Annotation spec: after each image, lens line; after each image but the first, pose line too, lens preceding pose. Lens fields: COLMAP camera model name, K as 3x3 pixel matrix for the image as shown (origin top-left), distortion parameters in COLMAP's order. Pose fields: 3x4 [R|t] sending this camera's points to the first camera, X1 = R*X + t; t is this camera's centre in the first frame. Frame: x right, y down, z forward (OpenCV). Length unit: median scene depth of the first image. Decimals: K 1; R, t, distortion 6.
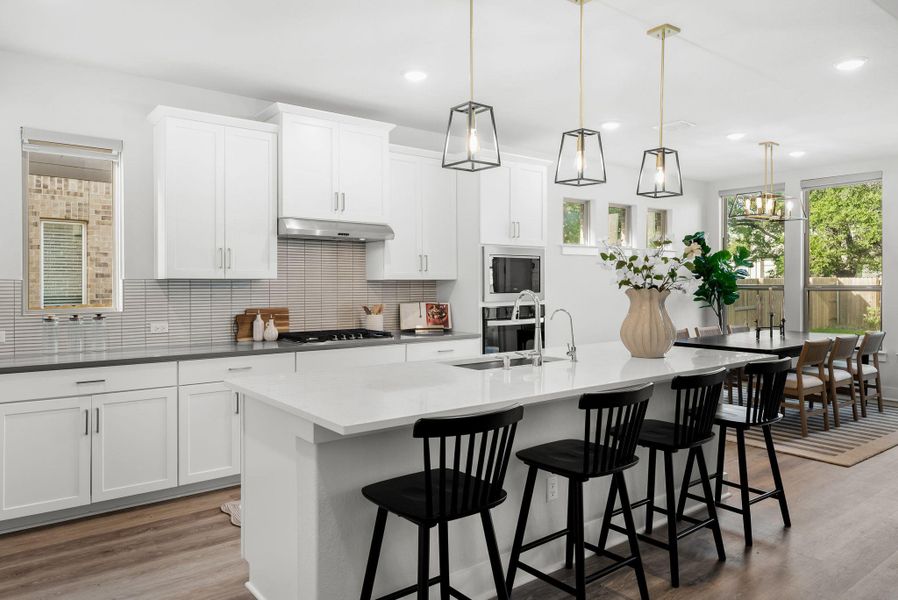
lens RADIAL K [[611.6, 0, 447.5], [0, 611.6, 283.7], [0, 0, 1]] dist [0.006460, 0.002262]
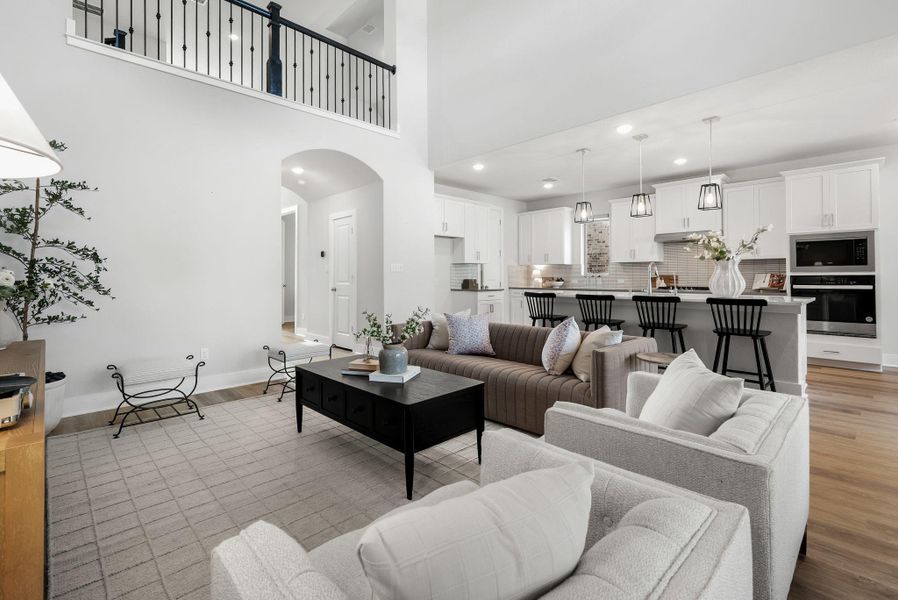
lens RADIAL K [[412.0, 0, 449.7], [0, 412.0, 275.6], [0, 0, 1]] dist [0.002332, 0.000320]
pose [[0.115810, -0.001273, -0.993271, 0.891953], [-0.000268, 0.999999, -0.001313, 0.036772], [0.993271, 0.000418, 0.115810, 0.045832]]
